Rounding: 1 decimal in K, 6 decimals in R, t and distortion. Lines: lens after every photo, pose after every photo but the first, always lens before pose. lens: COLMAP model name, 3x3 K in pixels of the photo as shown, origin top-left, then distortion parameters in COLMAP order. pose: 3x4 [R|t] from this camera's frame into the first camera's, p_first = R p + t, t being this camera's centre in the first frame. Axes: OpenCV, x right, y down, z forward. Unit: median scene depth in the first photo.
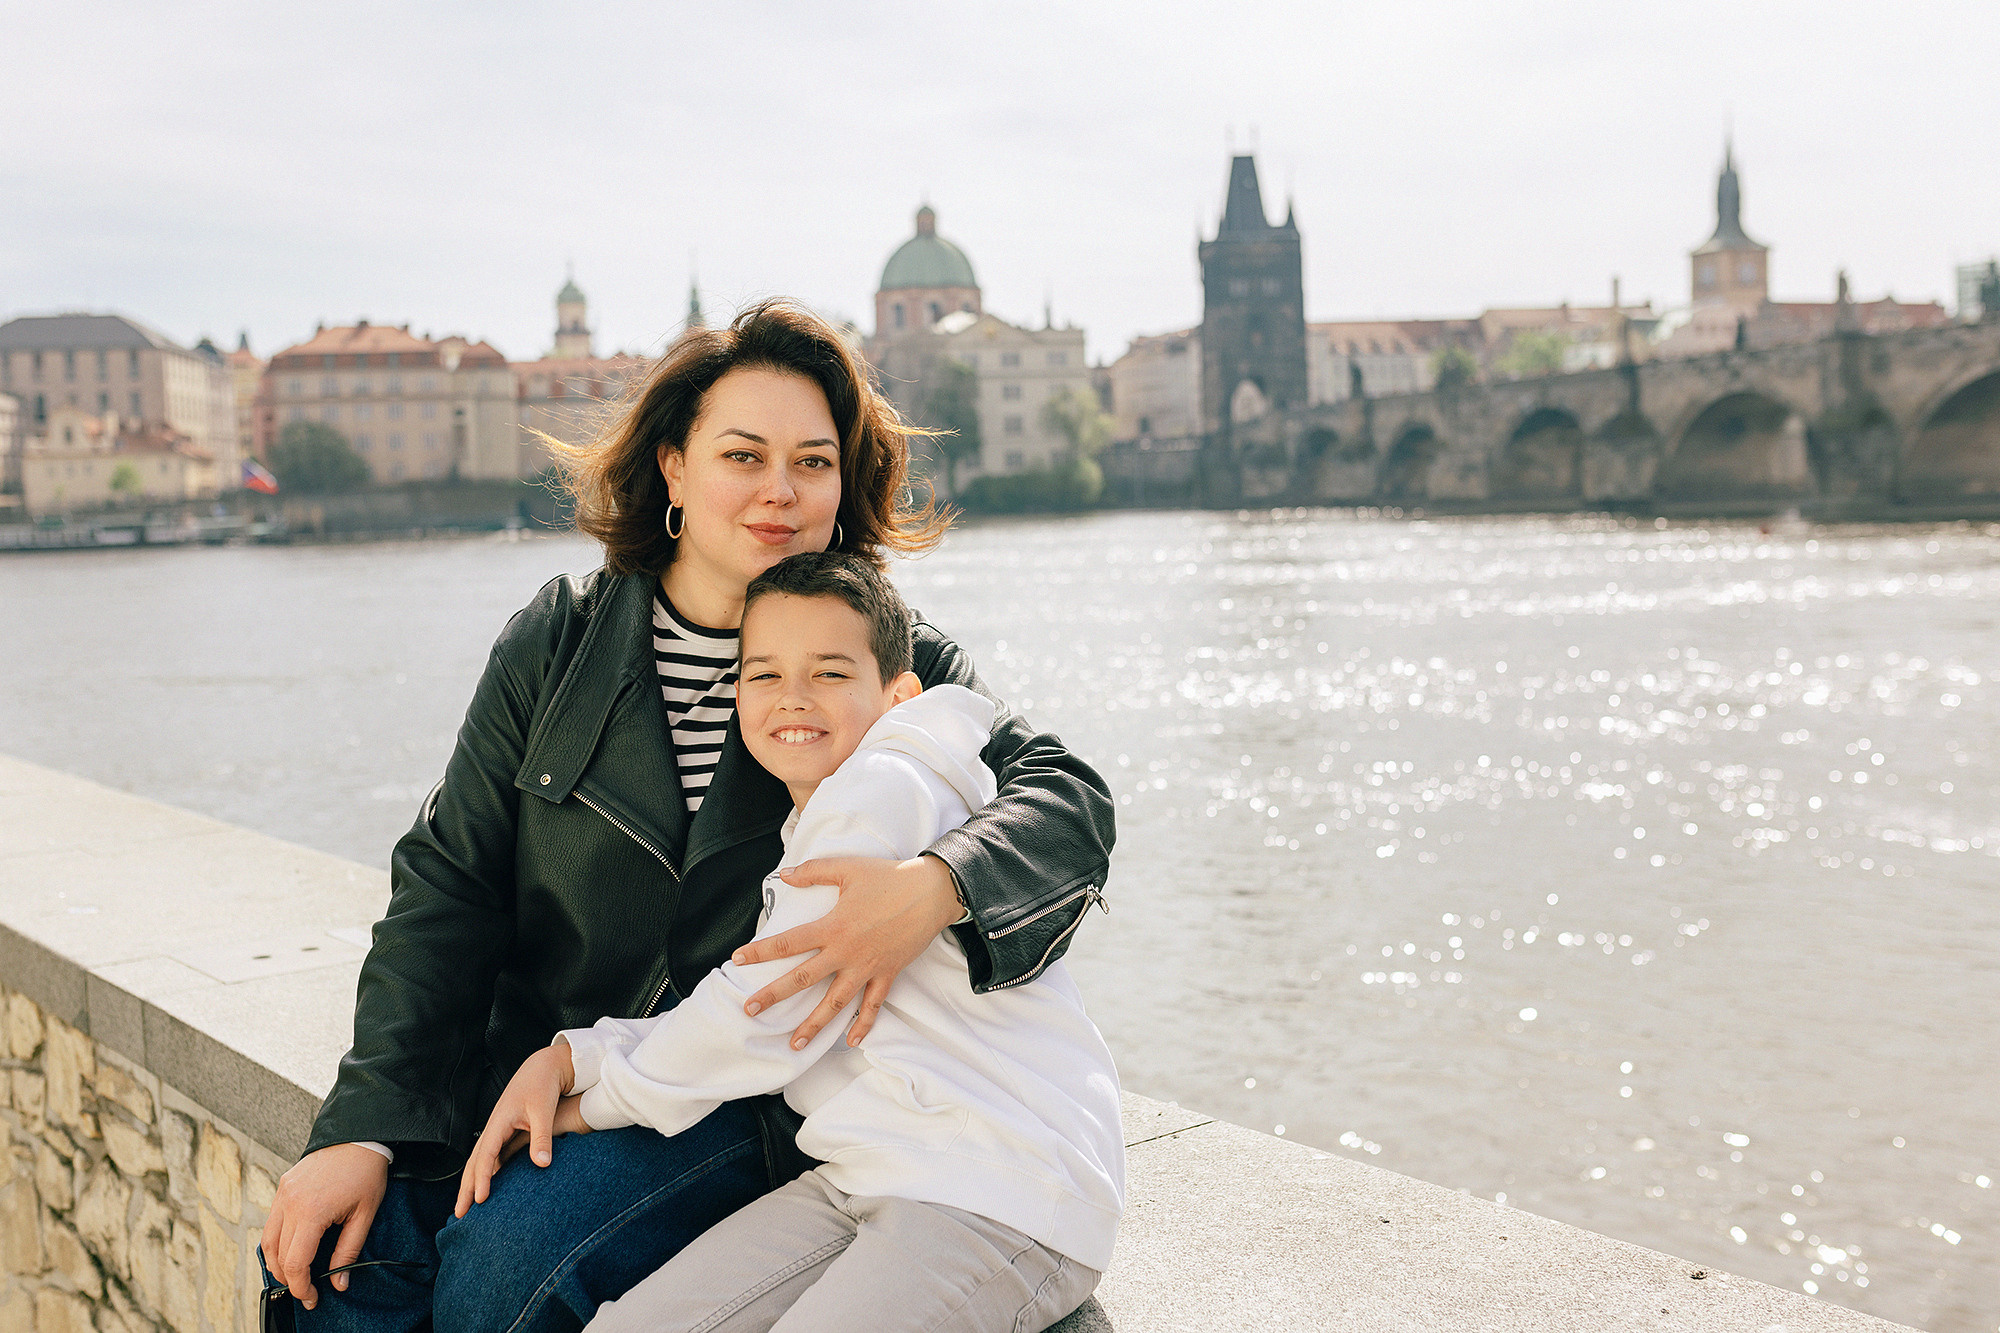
lens RADIAL K [[2076.0, 0, 953.6], [0, 2076.0, 617.3], [0, 0, 1]] dist [0.012539, 0.000000]
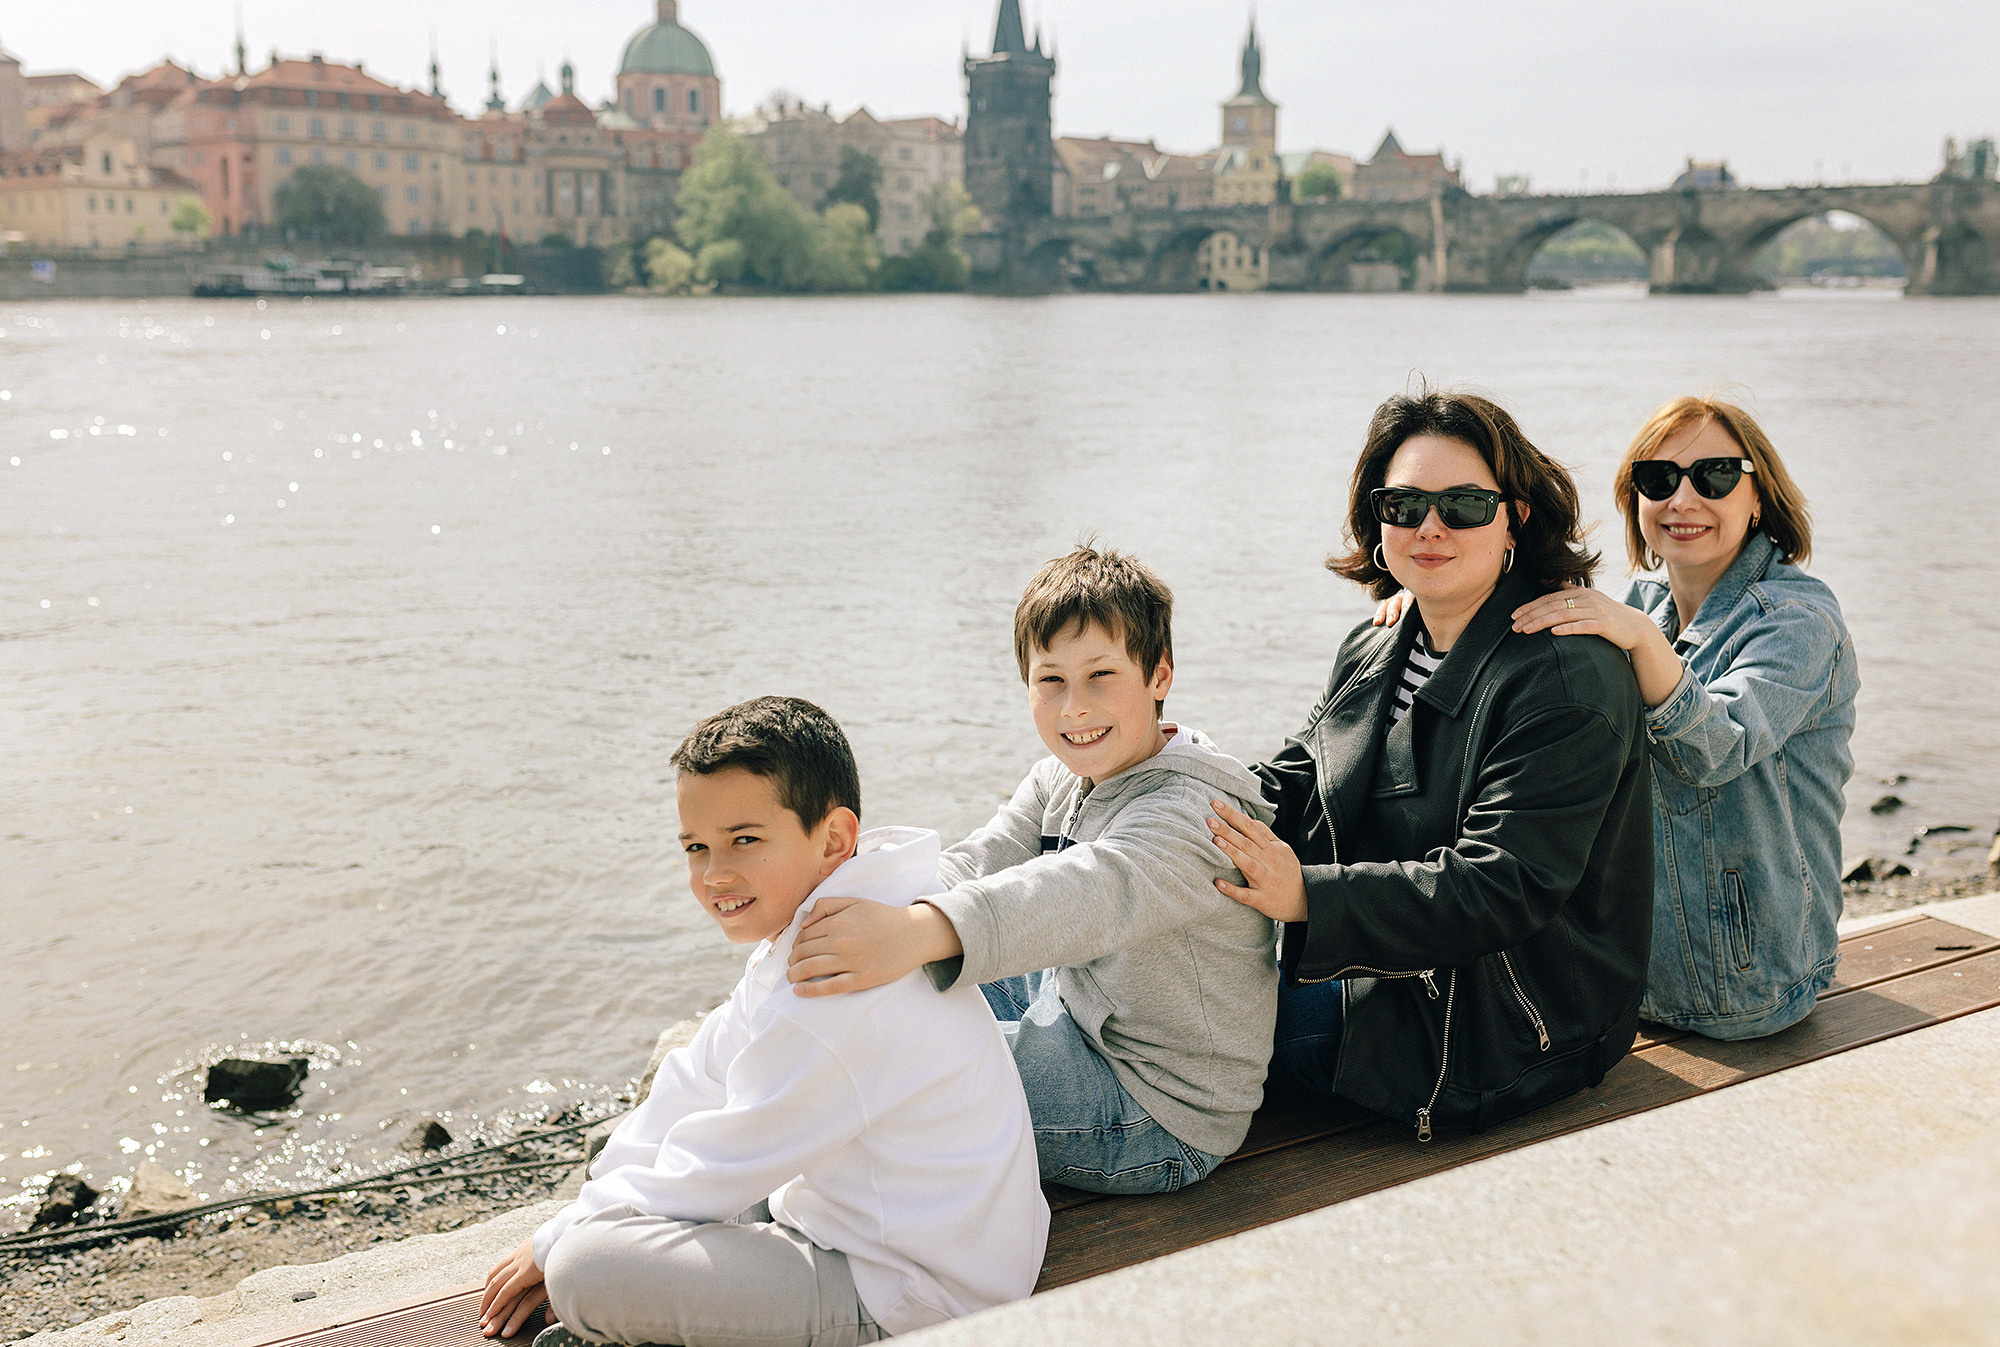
lens RADIAL K [[1912.3, 0, 1006.4], [0, 1912.3, 659.8], [0, 0, 1]] dist [-0.001200, 0.000000]
pose [[0.802923, -0.083008, 0.590275, -0.570523], [0.012496, 0.992383, 0.122557, 0.021775], [-0.595952, -0.091028, 0.797844, 0.128131]]
